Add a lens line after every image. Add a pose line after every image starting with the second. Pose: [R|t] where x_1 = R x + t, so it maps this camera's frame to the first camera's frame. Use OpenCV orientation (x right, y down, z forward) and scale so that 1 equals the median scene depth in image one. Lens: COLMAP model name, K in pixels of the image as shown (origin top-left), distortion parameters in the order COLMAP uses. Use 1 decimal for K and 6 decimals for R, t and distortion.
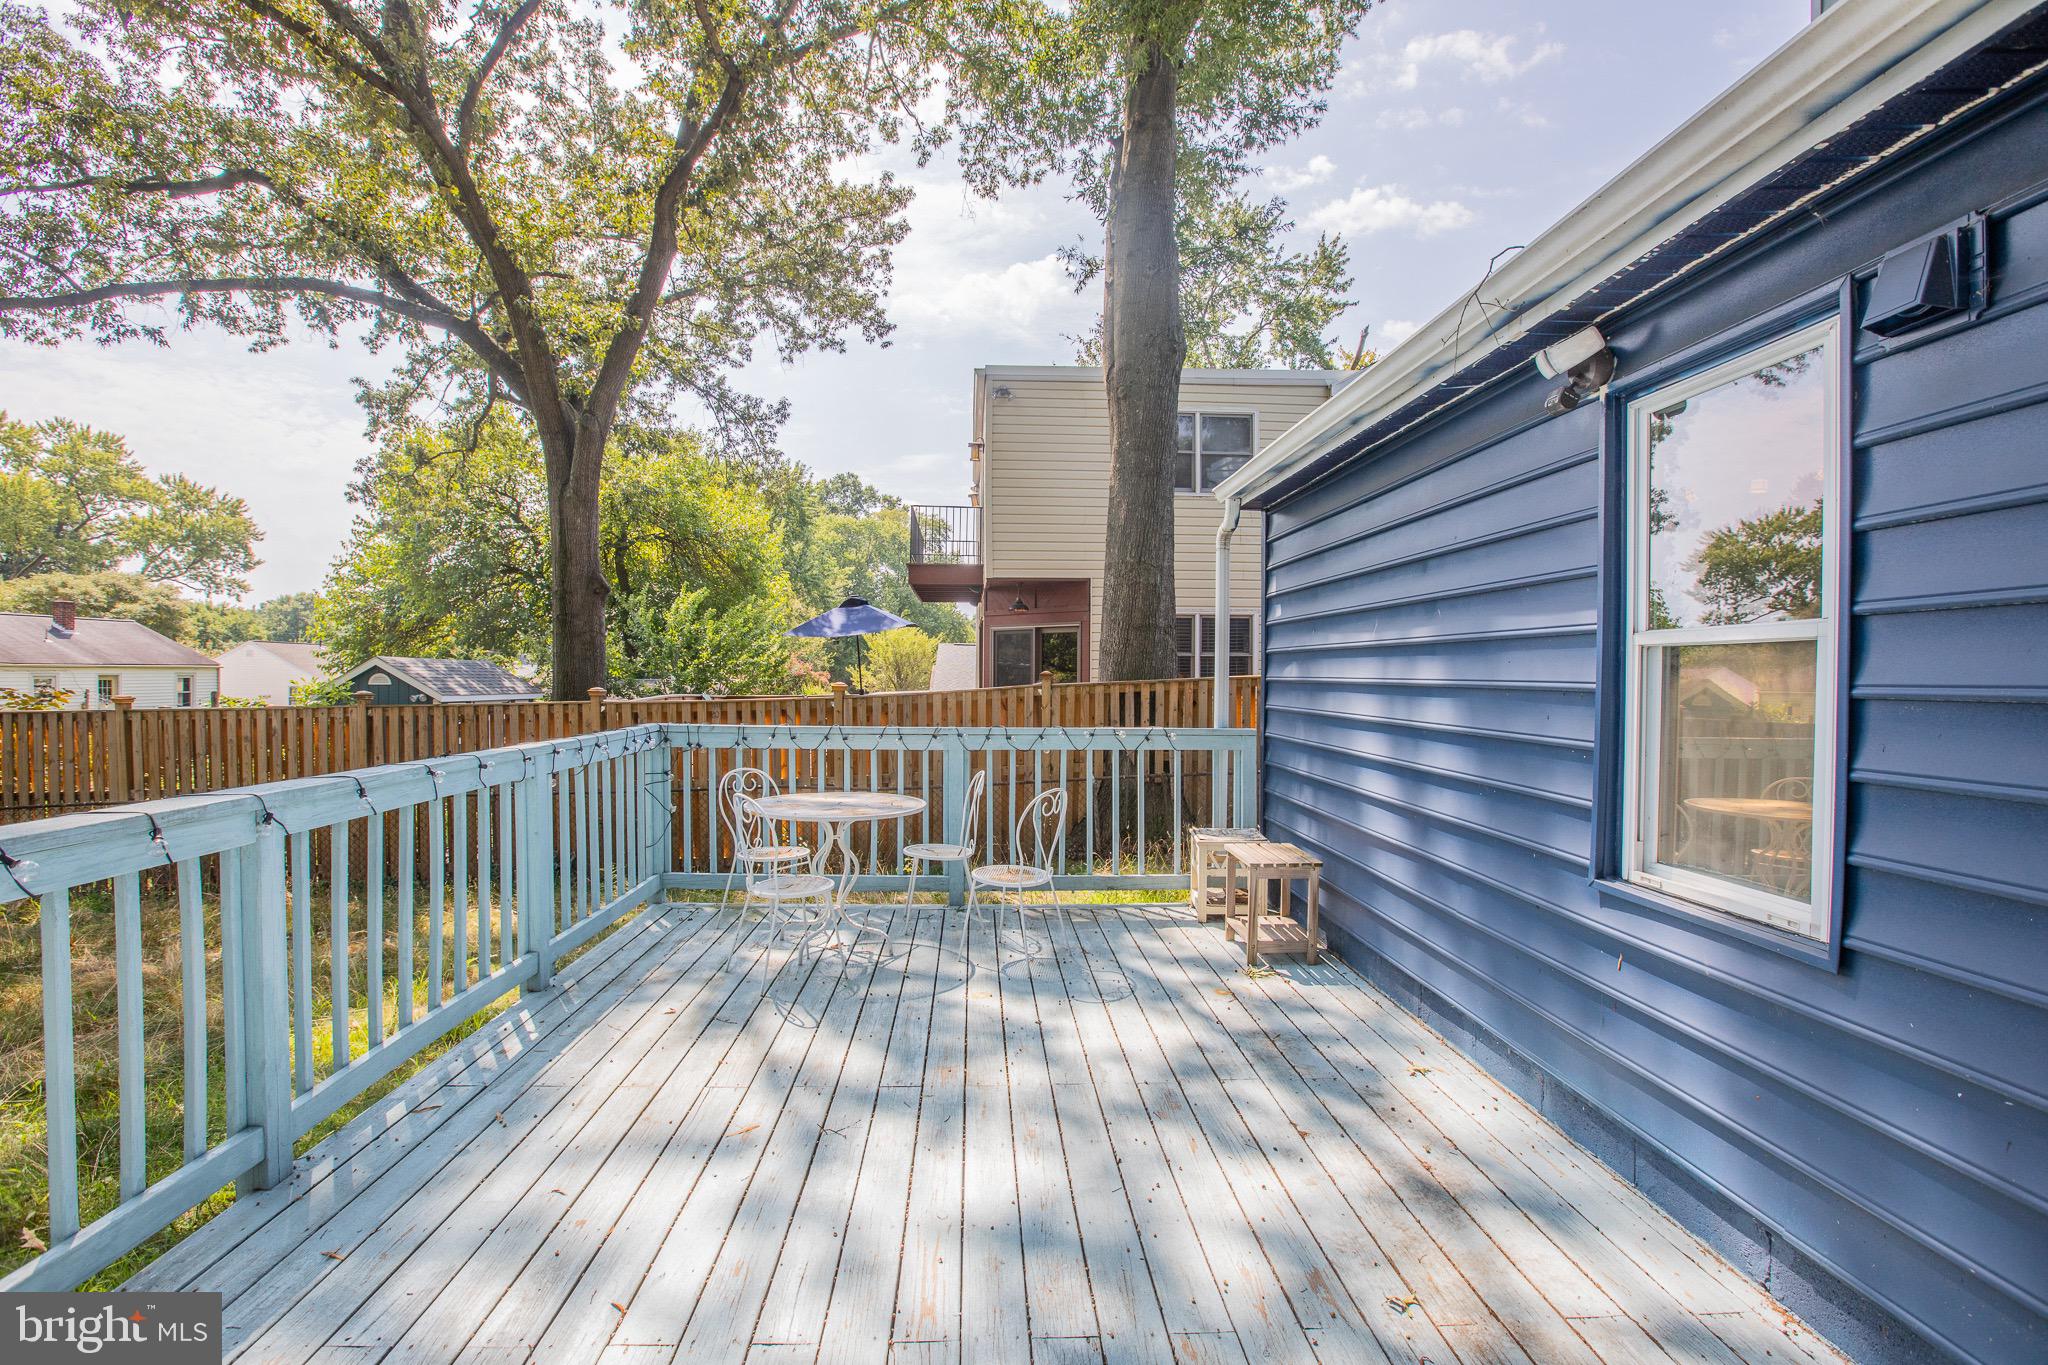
lens RADIAL K [[932.1, 0, 1022.9], [0, 932.1, 685.6], [0, 0, 1]] dist [-0.053539, 0.020013]
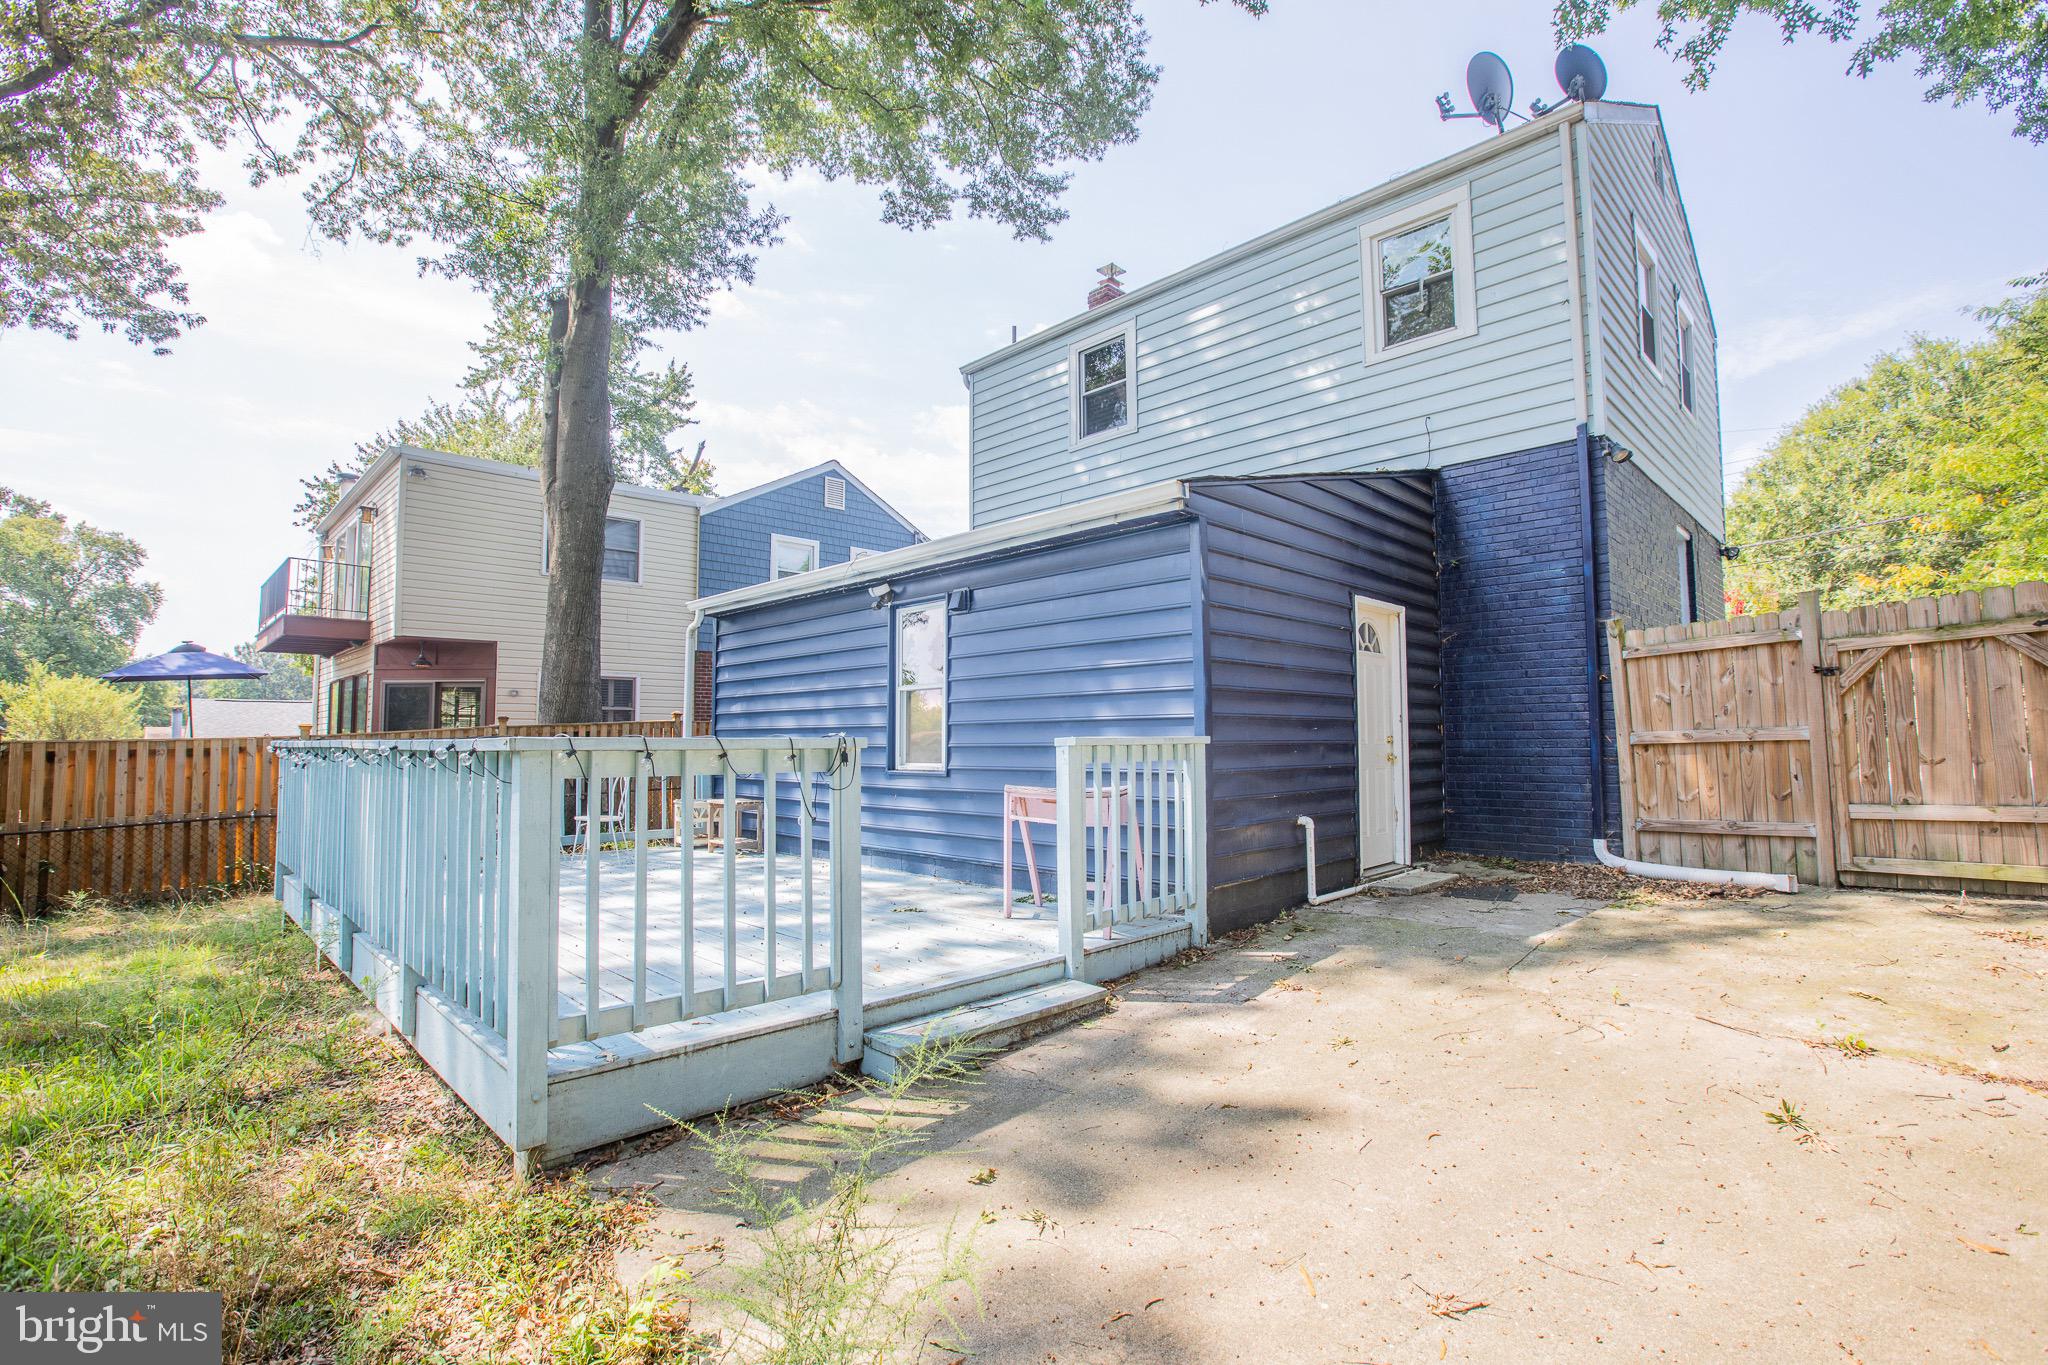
lens RADIAL K [[932.1, 0, 1022.9], [0, 932.1, 685.6], [0, 0, 1]] dist [-0.053539, 0.020013]
pose [[0.747172, 0.034938, 0.663712, -0.262600], [0.015030, 0.997474, -0.069428, 0.039398], [-0.664461, 0.061851, 0.744759, -0.385736]]
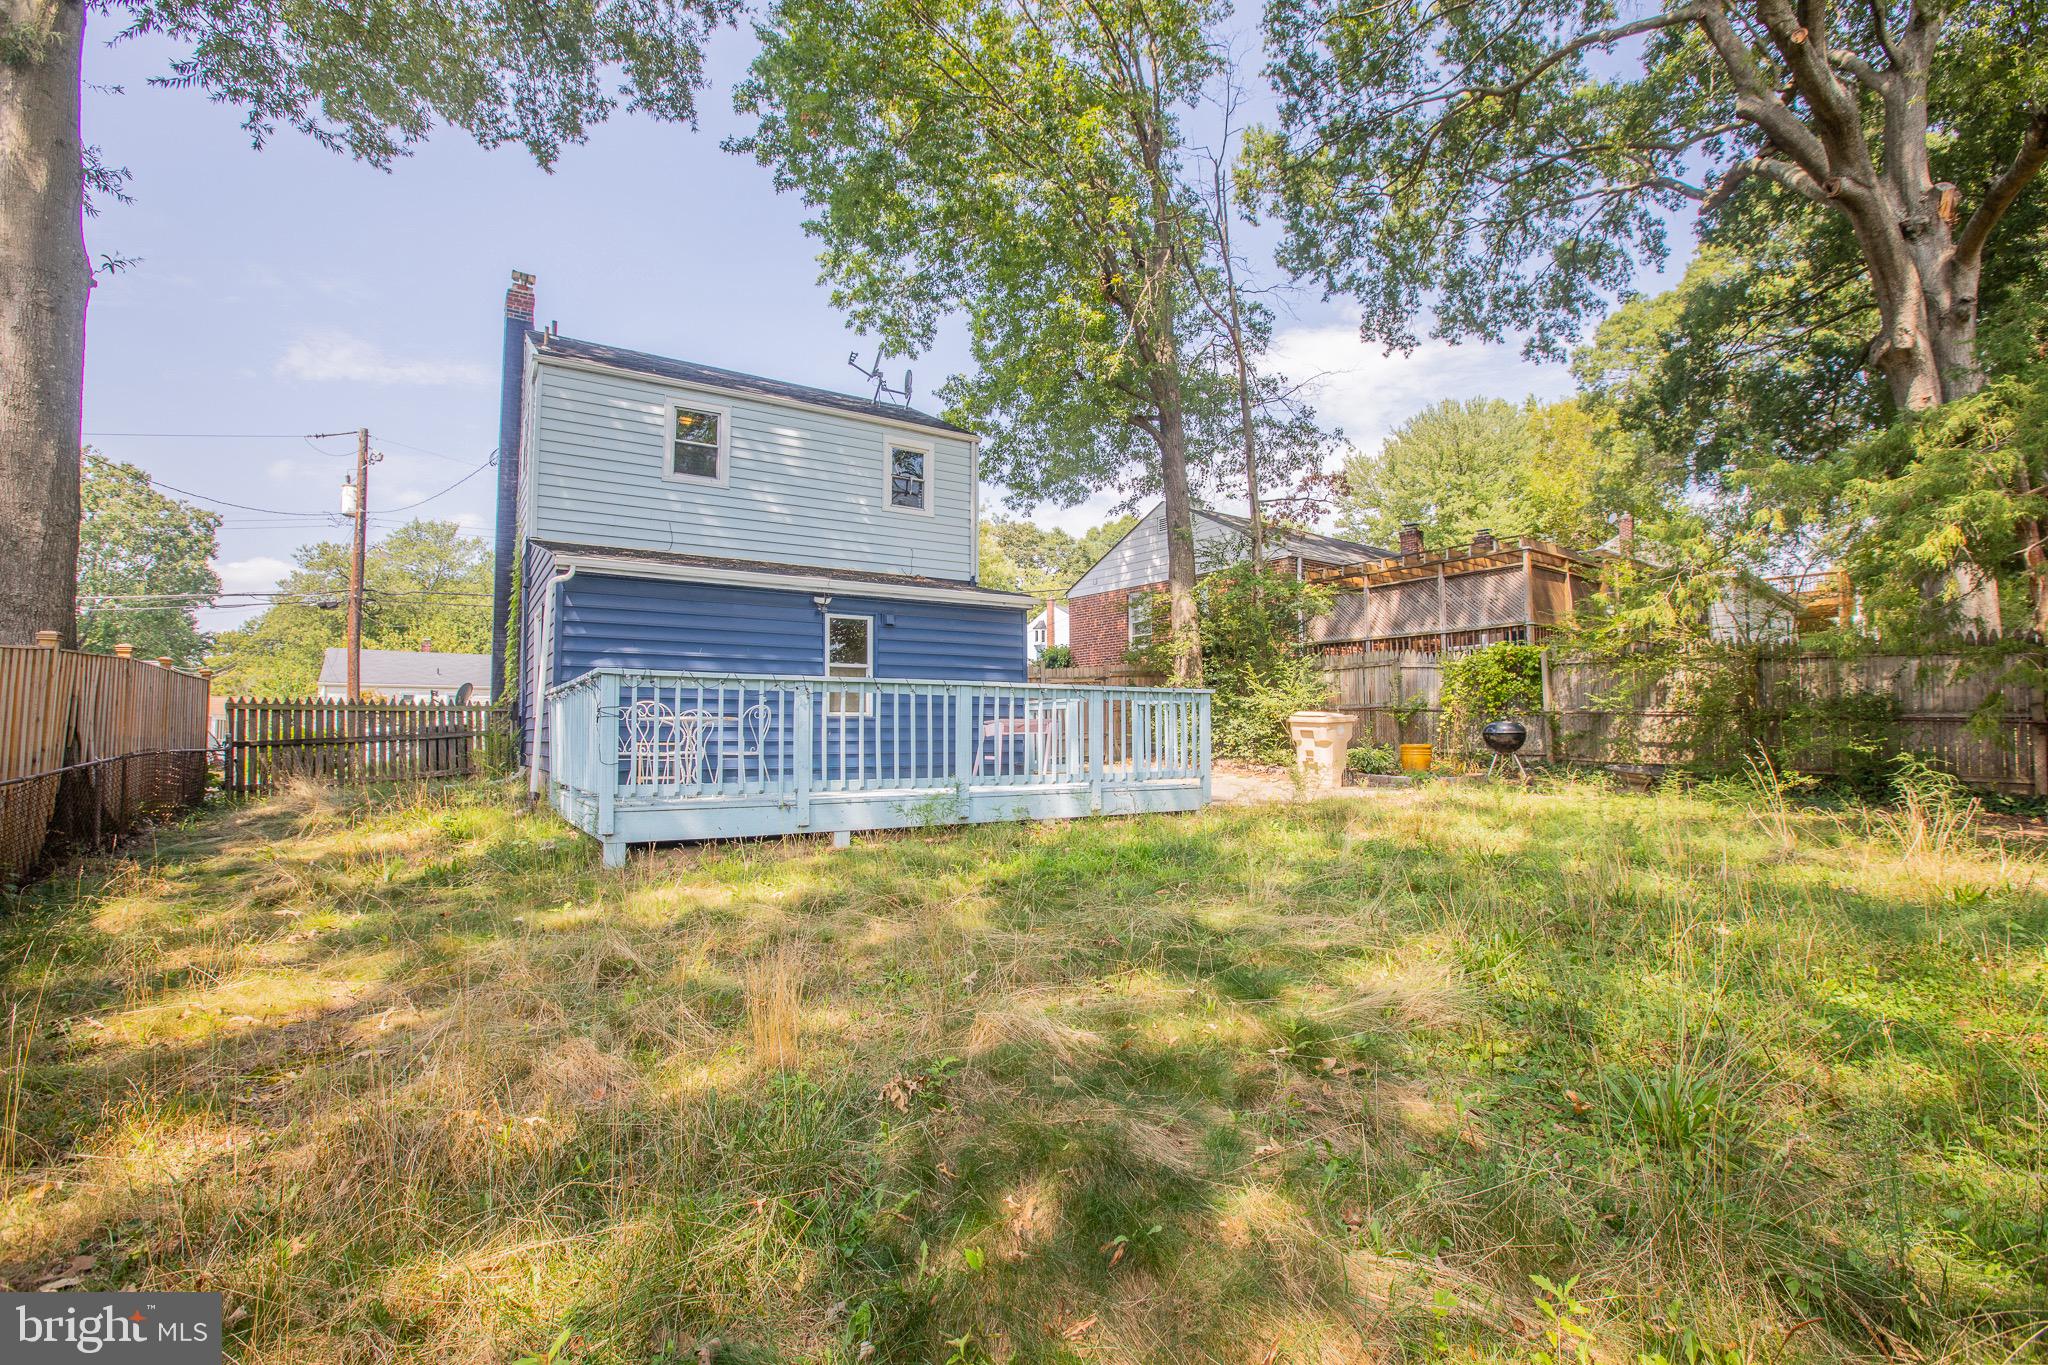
lens RADIAL K [[927.8, 0, 1021.0], [0, 927.8, 680.0], [0, 0, 1]] dist [-0.045430, 0.020547]
pose [[-0.489942, 0.054671, 0.870039, -0.976185], [0.013796, 0.998393, -0.054968, 0.075497], [-0.871646, -0.014928, -0.489909, 0.599460]]
